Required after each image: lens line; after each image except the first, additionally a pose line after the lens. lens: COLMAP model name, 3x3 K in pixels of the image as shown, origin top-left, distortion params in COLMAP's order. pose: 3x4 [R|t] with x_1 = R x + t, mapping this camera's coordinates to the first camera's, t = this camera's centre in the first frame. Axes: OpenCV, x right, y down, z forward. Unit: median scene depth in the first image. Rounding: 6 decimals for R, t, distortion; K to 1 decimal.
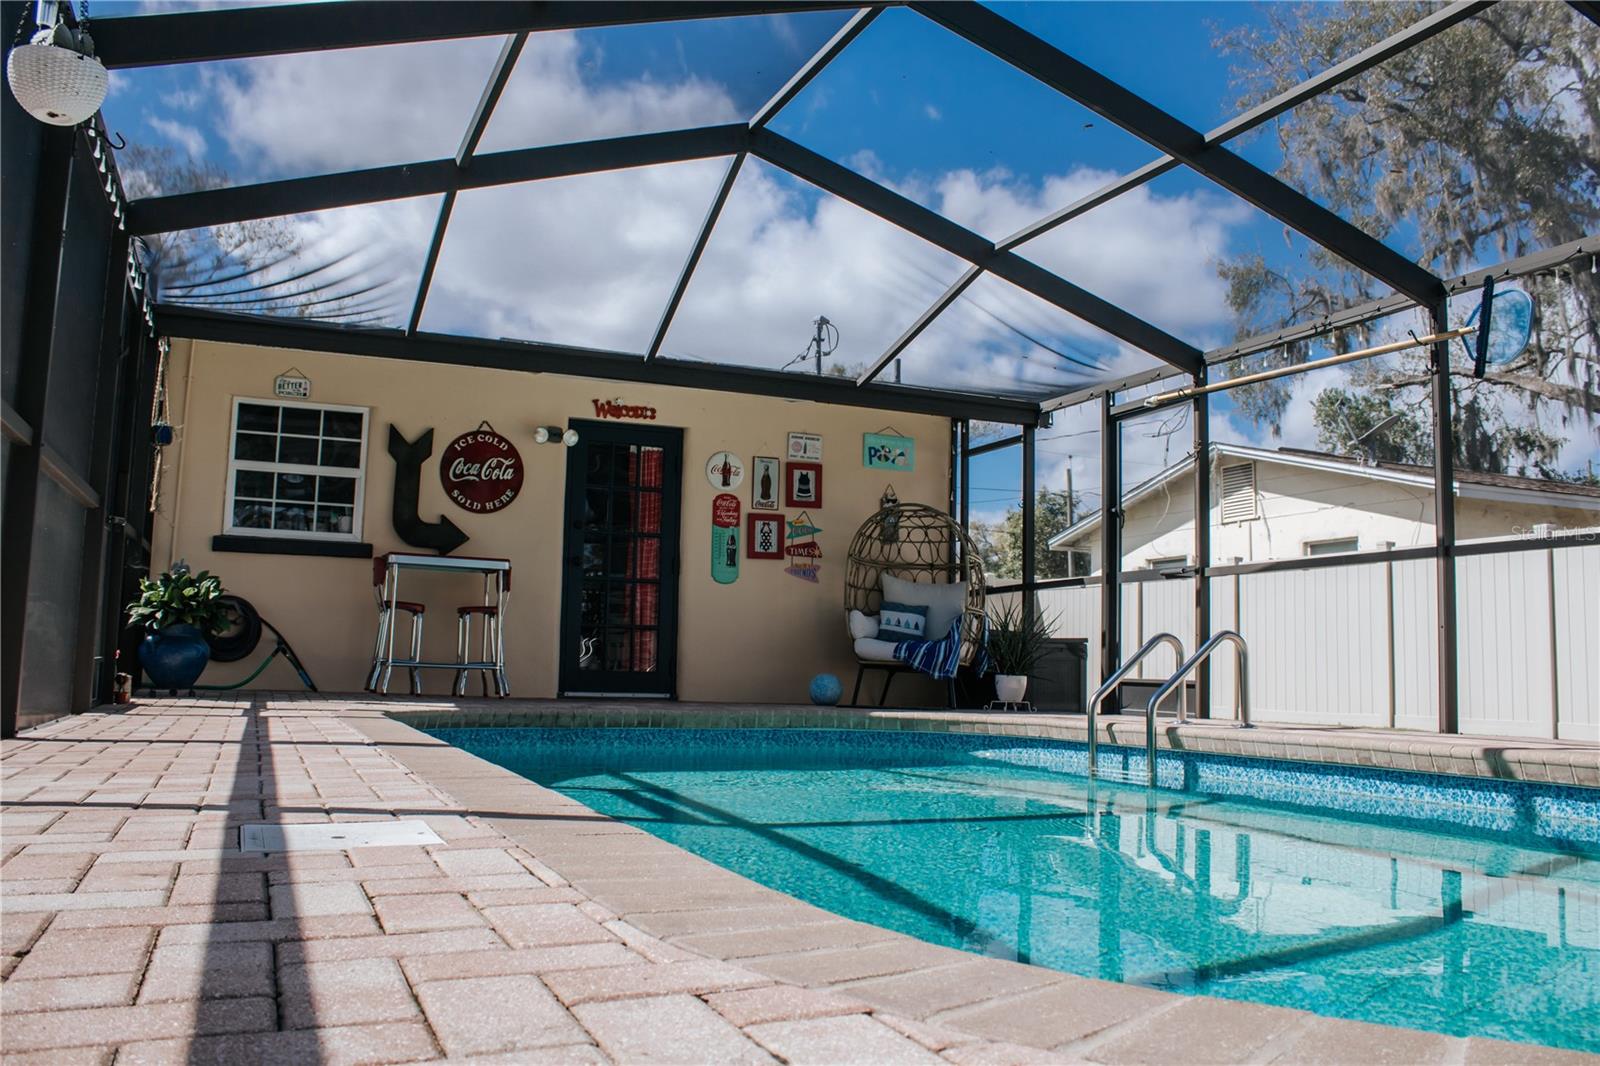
lens RADIAL K [[1320.2, 0, 800.0], [0, 1320.2, 533.0], [0, 0, 1]] dist [-0.175129, 0.151704]
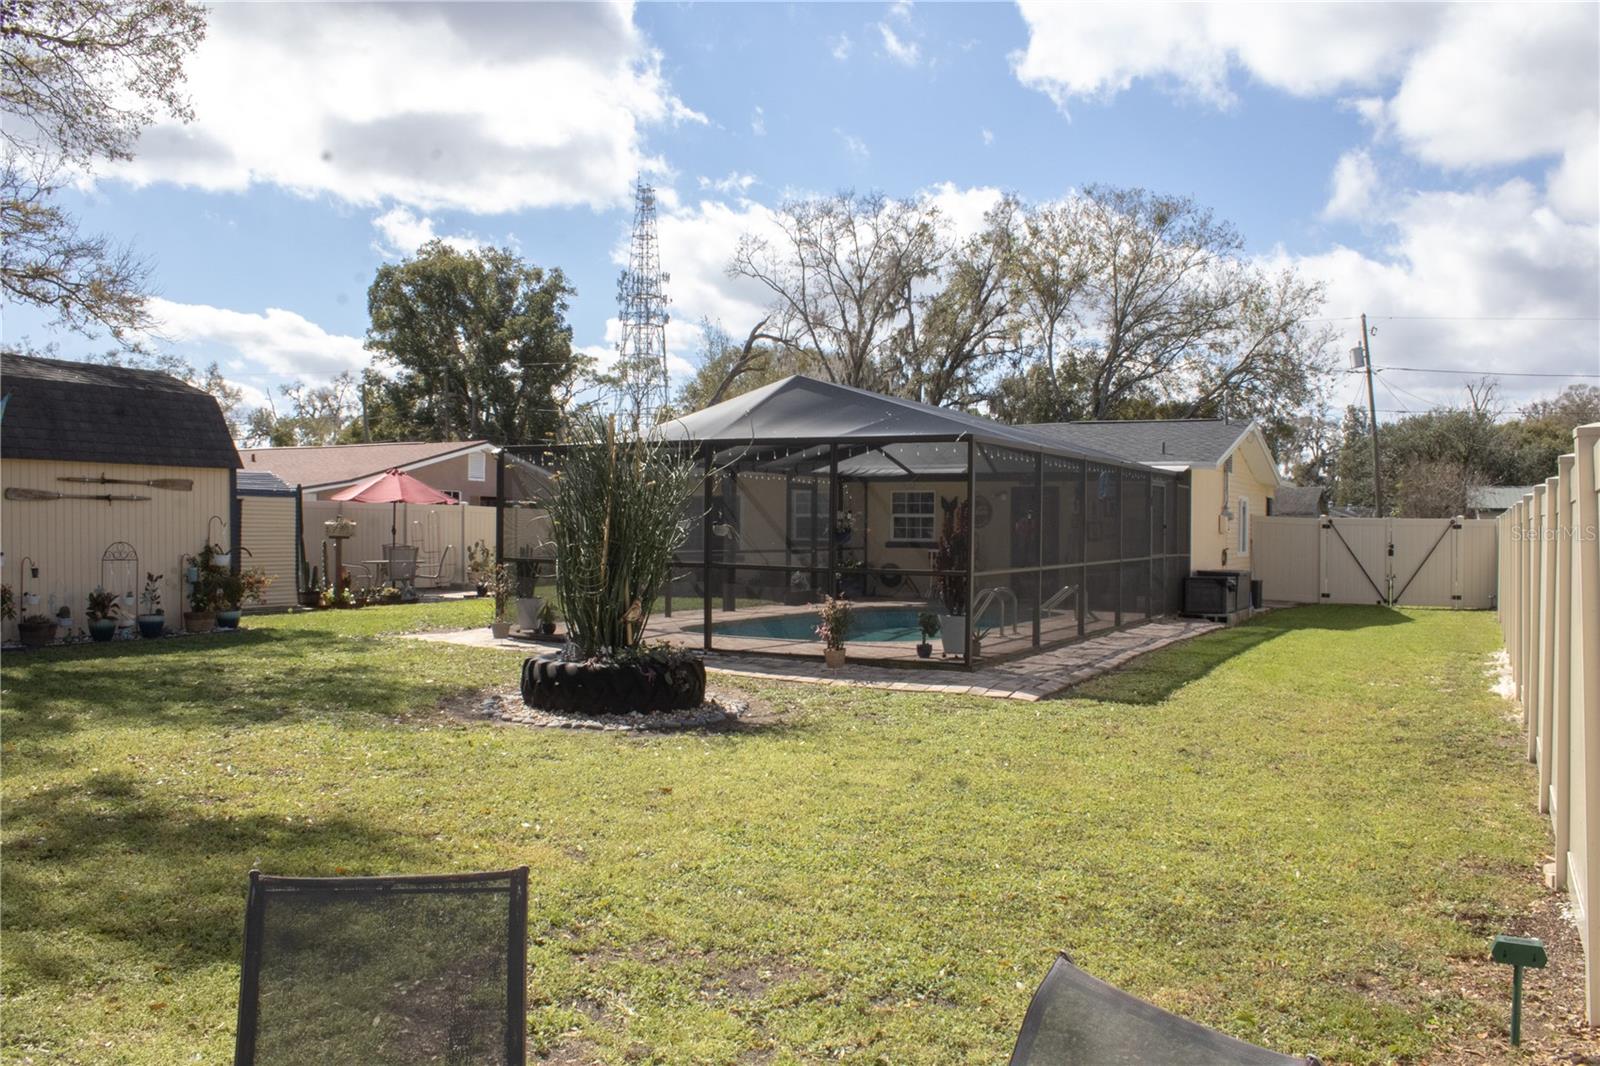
lens RADIAL K [[1320.2, 0, 800.0], [0, 1320.2, 533.0], [0, 0, 1]] dist [-0.175129, 0.151704]
pose [[0.633969, -0.013285, -0.773244, 1.446919], [0.084712, 0.995029, 0.052359, -0.160961], [0.768705, -0.098698, 0.631943, -0.841258]]
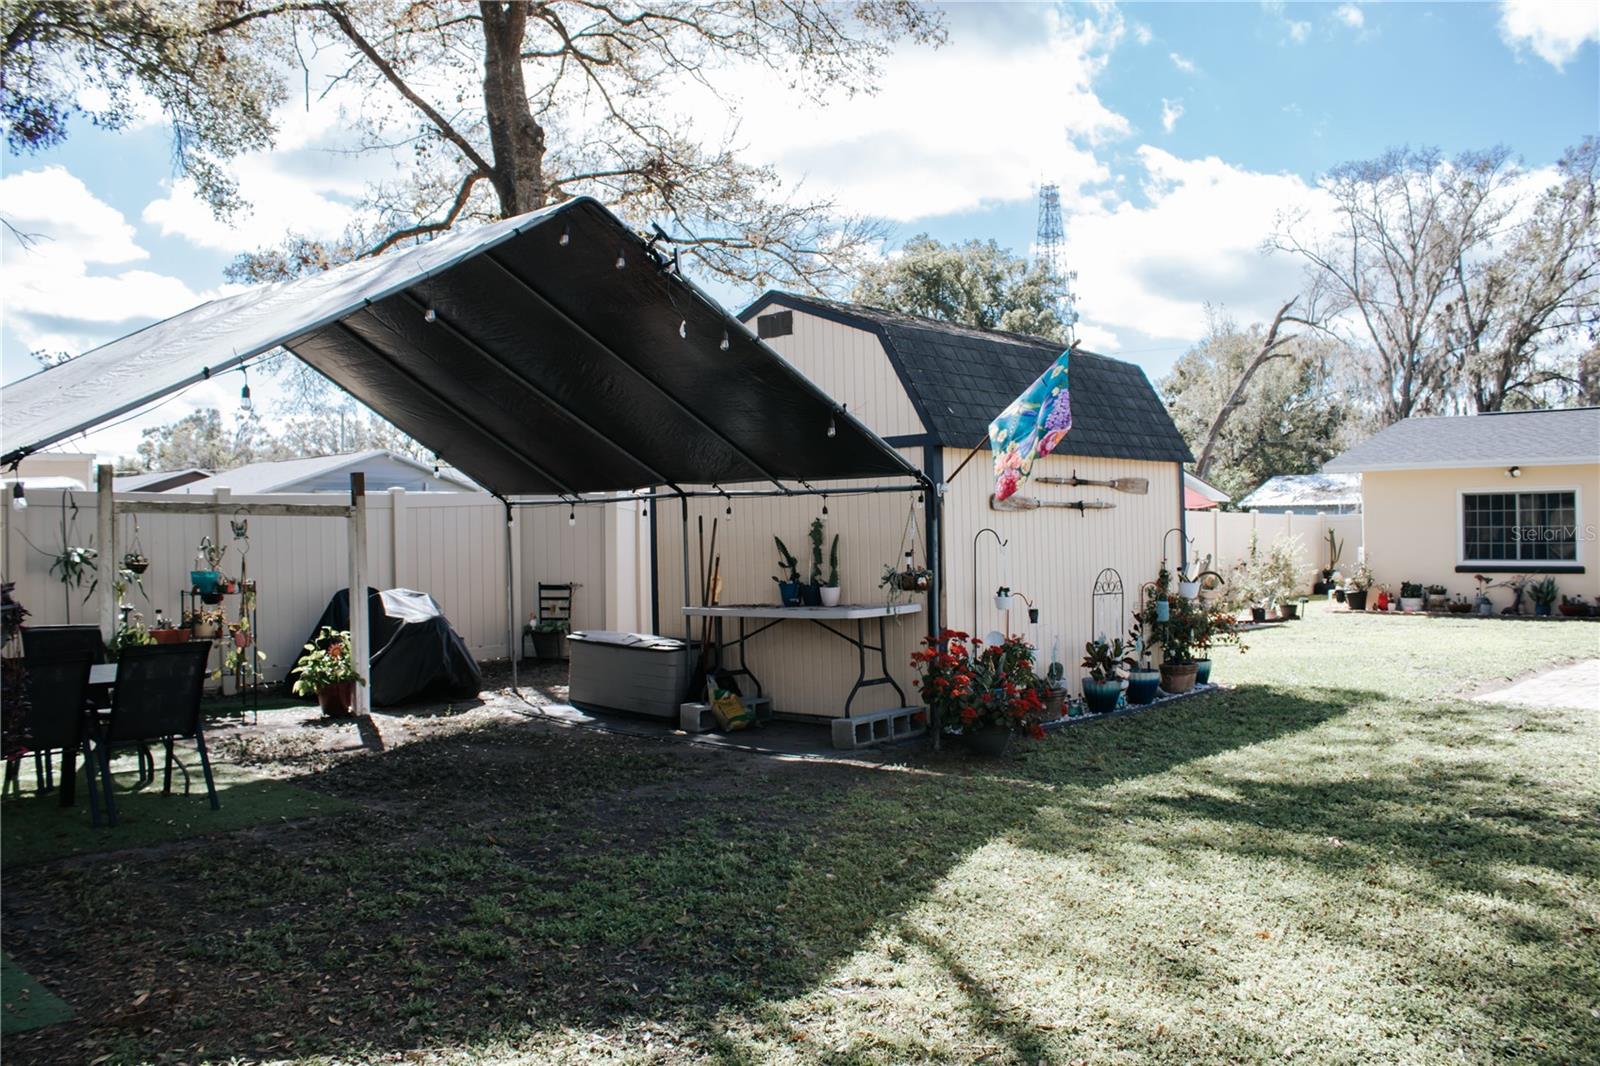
lens RADIAL K [[1320.2, 0, 800.0], [0, 1320.2, 533.0], [0, 0, 1]] dist [-0.175129, 0.151704]
pose [[0.385190, -0.024945, -0.922500, 0.683925], [0.112241, 0.993480, 0.020001, -0.218964], [0.915986, -0.111247, 0.385478, -1.158225]]
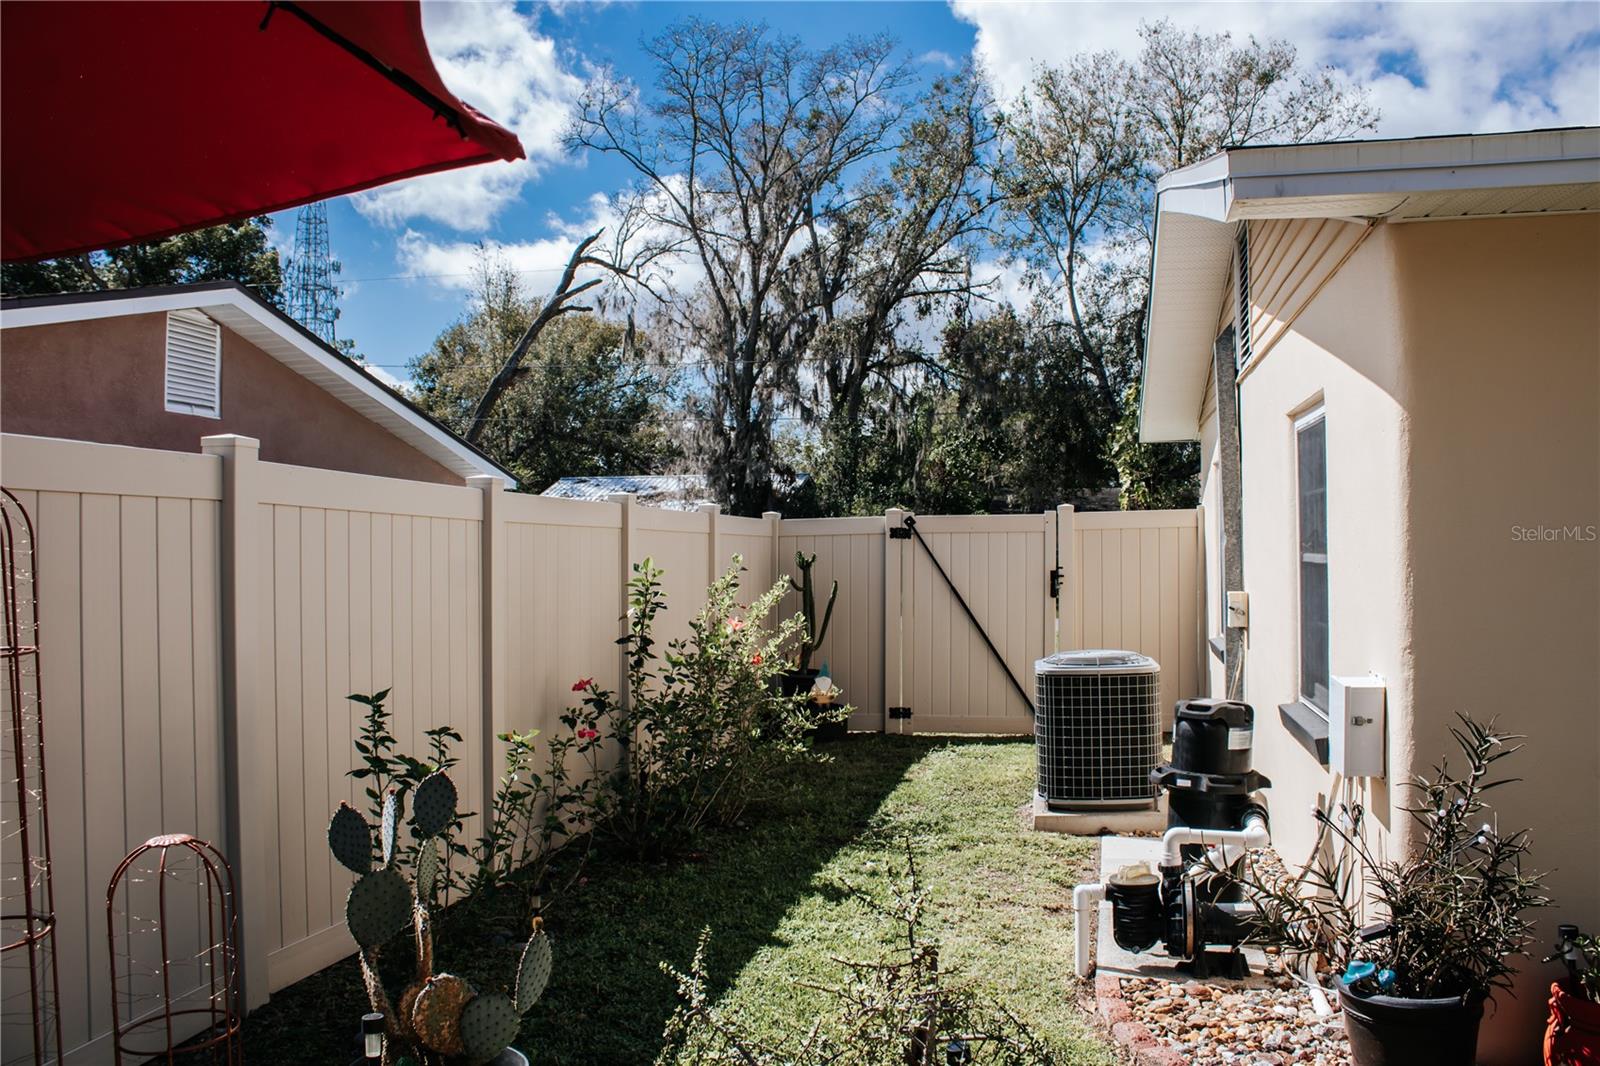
lens RADIAL K [[1320.2, 0, 800.0], [0, 1320.2, 533.0], [0, 0, 1]] dist [-0.175129, 0.151704]
pose [[0.809369, -0.029689, -0.586550, -0.943071], [0.080589, 0.994889, 0.060846, -0.115778], [0.581745, -0.096516, 0.807624, 0.224626]]
